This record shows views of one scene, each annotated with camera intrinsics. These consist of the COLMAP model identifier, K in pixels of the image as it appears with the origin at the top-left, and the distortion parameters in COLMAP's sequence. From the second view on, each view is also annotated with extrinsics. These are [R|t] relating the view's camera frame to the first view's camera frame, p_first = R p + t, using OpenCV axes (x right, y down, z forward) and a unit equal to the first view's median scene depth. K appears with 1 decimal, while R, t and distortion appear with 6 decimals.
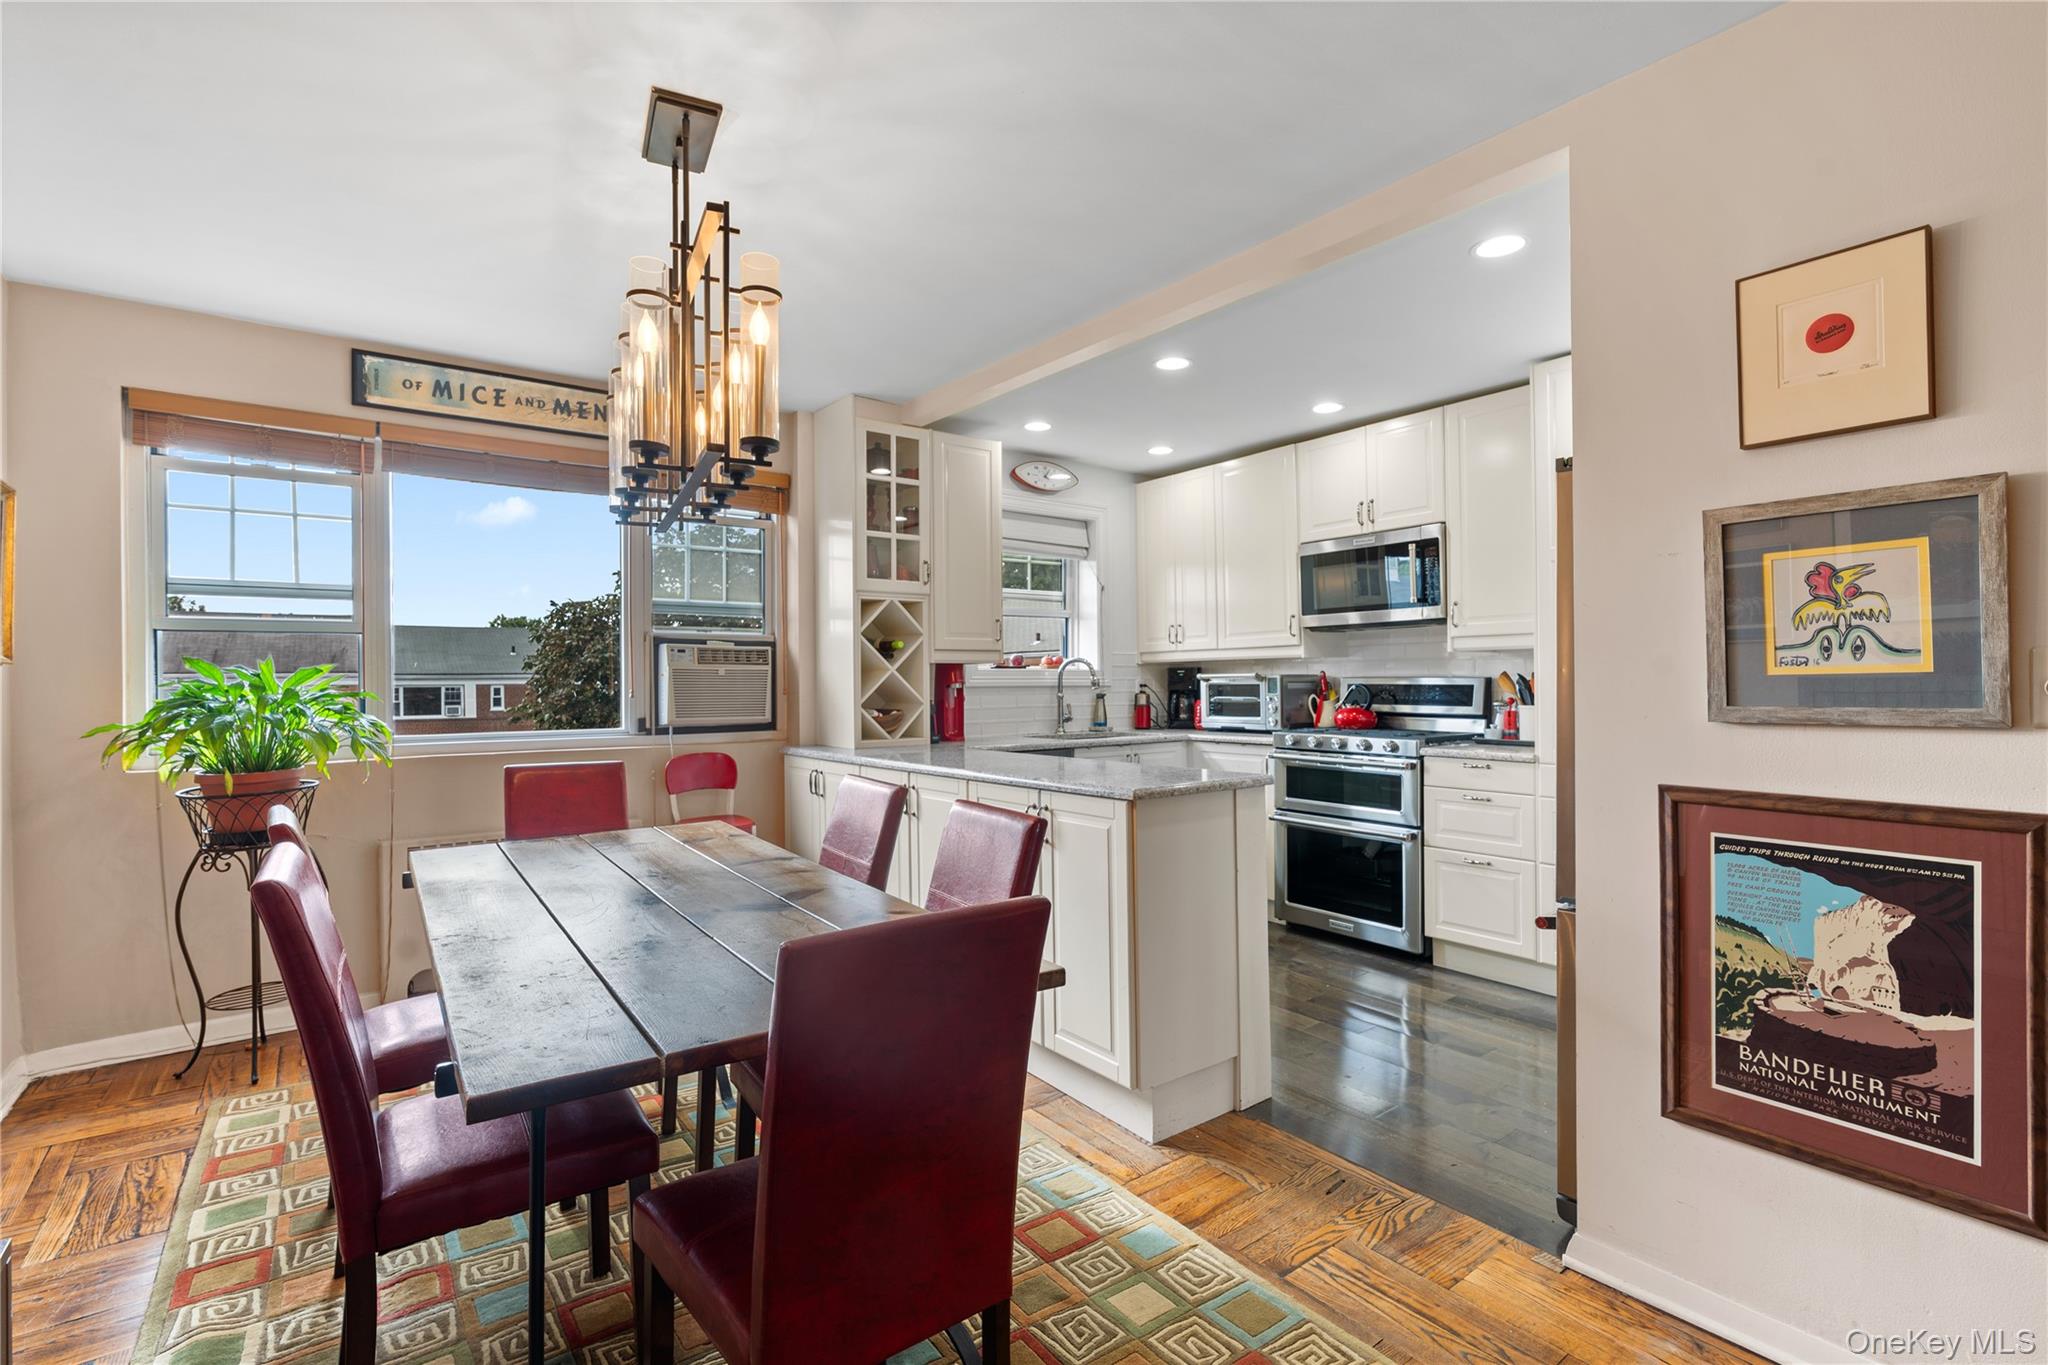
lens RADIAL K [[963.8, 0, 1024.0], [0, 963.8, 682.5], [0, 0, 1]] dist [-0.001089, -0.000068]
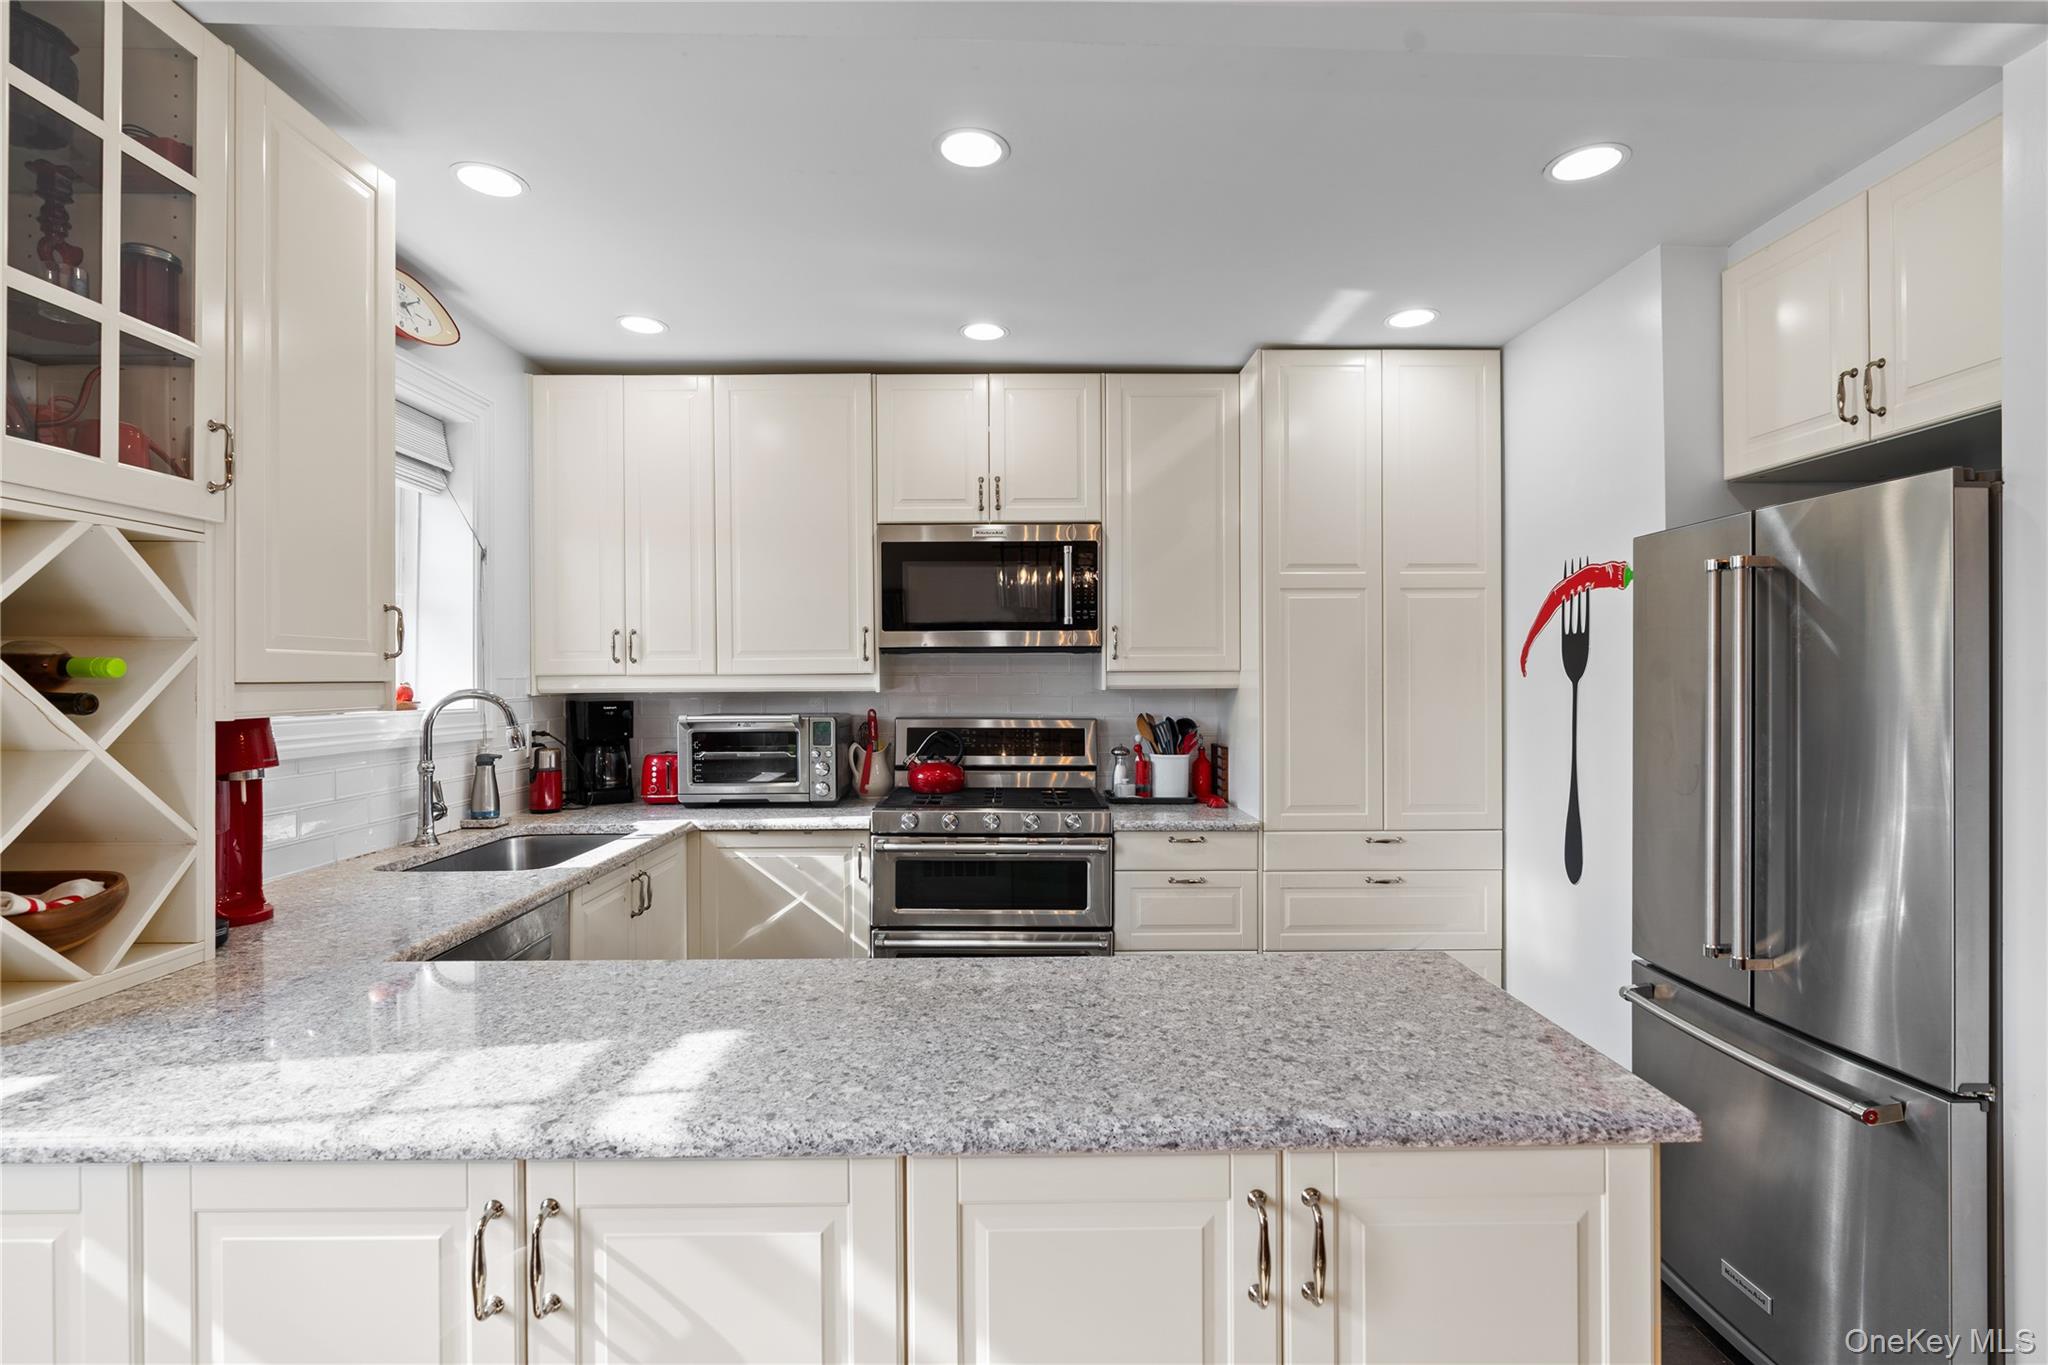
lens RADIAL K [[944.8, 0, 1024.0], [0, 944.8, 682.5], [0, 0, 1]] dist [-0.002122, -0.000023]
pose [[0.576100, 0.002090, 0.817377, -0.203044], [-0.004609, 0.999989, 0.000692, -0.035087], [-0.817366, -0.004165, 0.576103, 0.558933]]
